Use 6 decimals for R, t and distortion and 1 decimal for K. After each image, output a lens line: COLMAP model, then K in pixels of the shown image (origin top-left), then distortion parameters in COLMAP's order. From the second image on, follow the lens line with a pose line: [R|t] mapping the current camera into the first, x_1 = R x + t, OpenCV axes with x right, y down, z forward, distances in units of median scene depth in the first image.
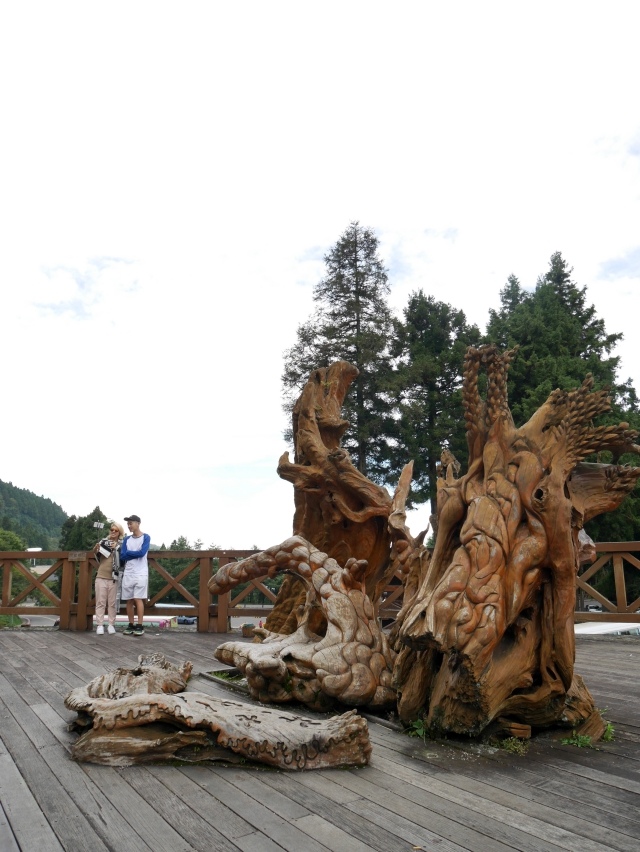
lens RADIAL K [[653.3, 0, 320.0], [0, 653.3, 426.0], [0, 0, 1]] dist [-0.035611, 0.000132]
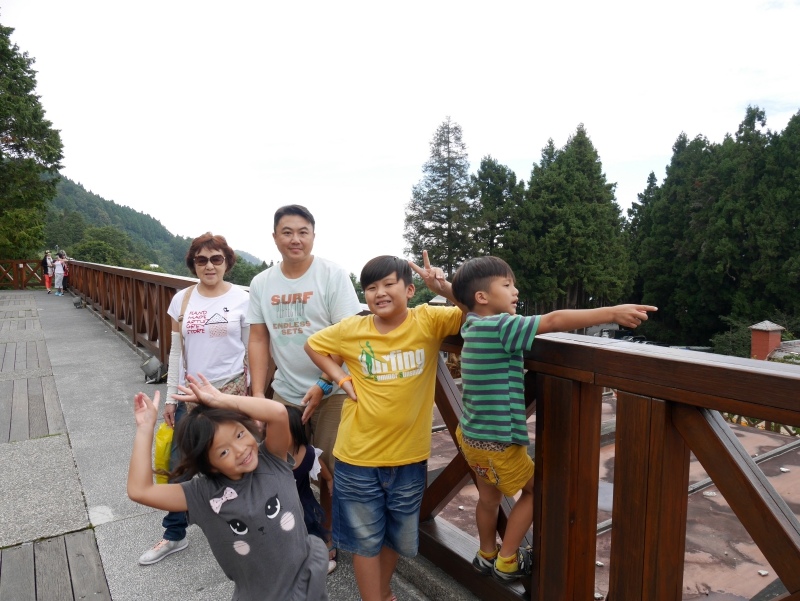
lens RADIAL K [[596.0, 0, 400.0], [0, 596.0, 300.5], [0, 0, 1]] dist [0.000985, 0.000174]
pose [[0.999995, 0.002529, 0.001975, -0.062449], [-0.002944, 0.968070, 0.250665, -0.234184], [-0.001278, -0.250669, 0.968072, -0.482386]]
